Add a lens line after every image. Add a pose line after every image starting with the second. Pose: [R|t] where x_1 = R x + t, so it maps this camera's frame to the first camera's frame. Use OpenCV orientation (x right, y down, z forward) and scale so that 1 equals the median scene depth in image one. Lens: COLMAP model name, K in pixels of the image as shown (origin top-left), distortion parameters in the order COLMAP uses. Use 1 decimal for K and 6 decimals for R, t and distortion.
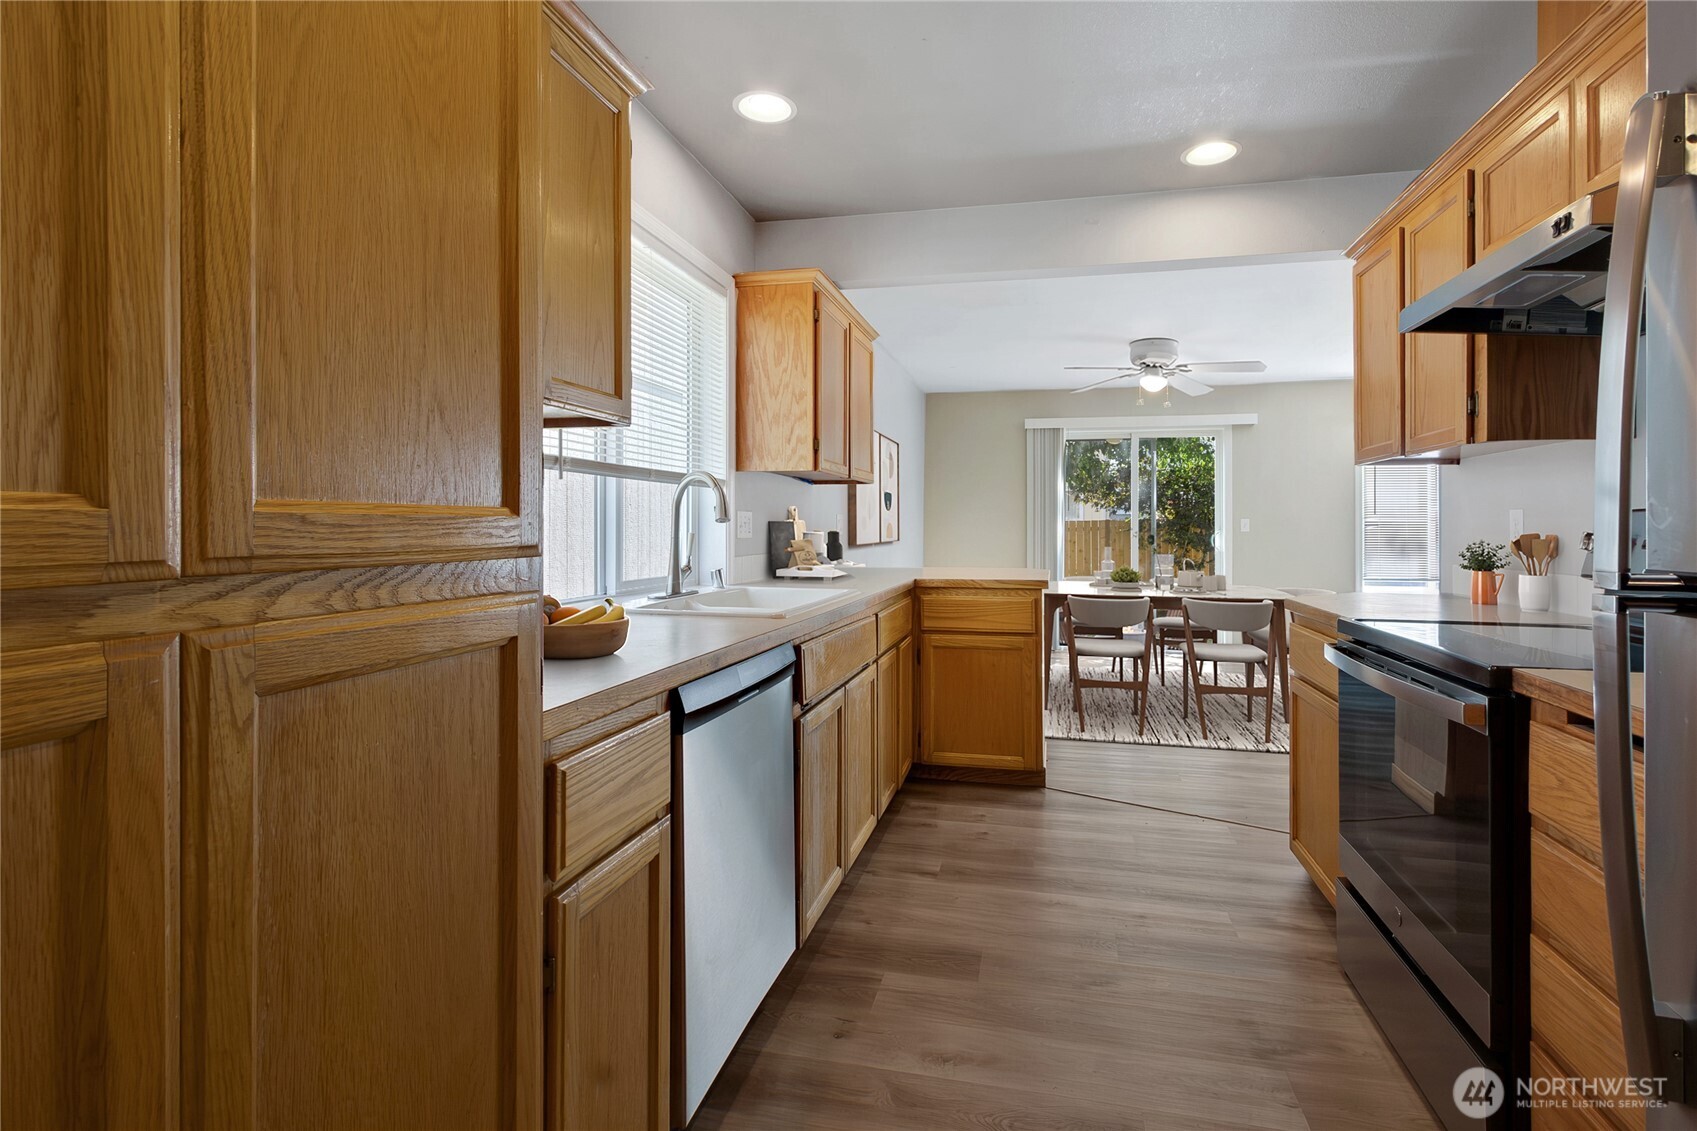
lens RADIAL K [[795.8, 0, 887.4], [0, 795.8, 534.1], [0, 0, 1]] dist [0.005940, -0.002799]
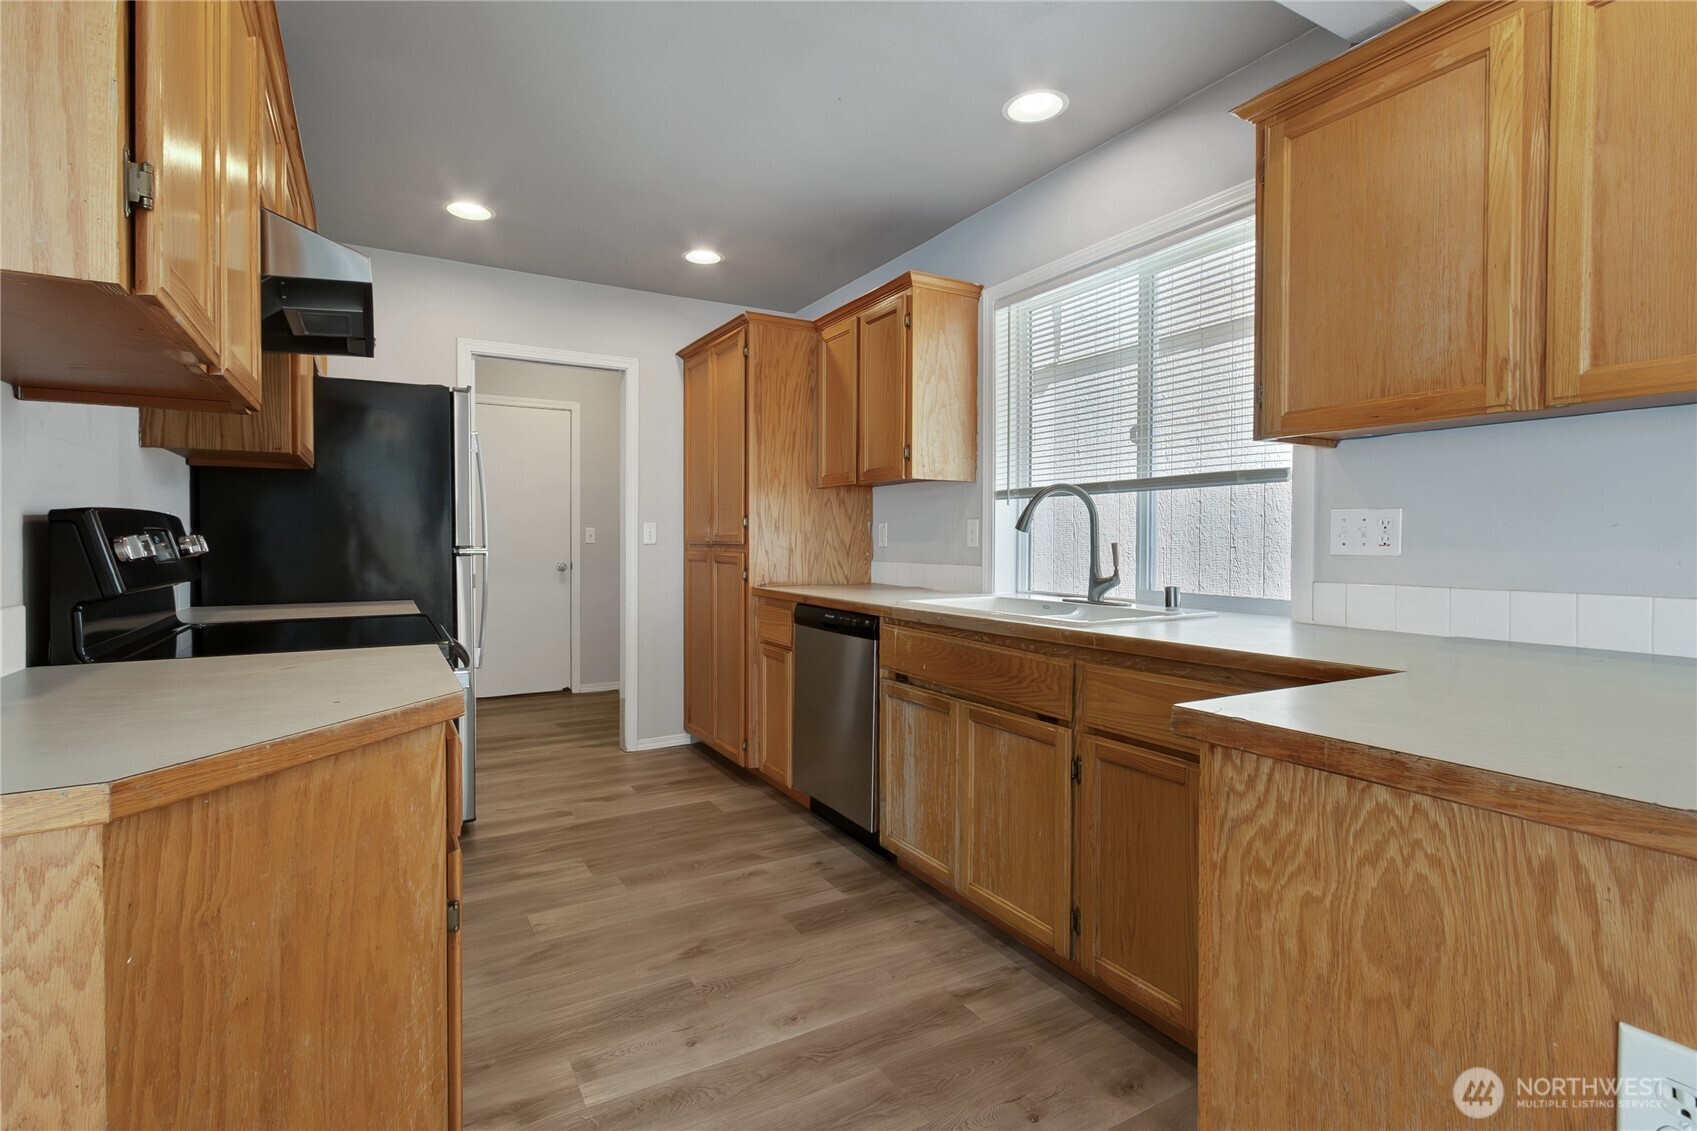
lens RADIAL K [[795.8, 0, 849.8], [0, 795.8, 555.0], [0, 0, 1]] dist [0.005940, -0.002799]
pose [[-0.737252, 0.014325, -0.675466, 0.705852], [0.000670, 0.999790, 0.020473, -0.010034], [0.675618, 0.014641, -0.737107, 1.629987]]
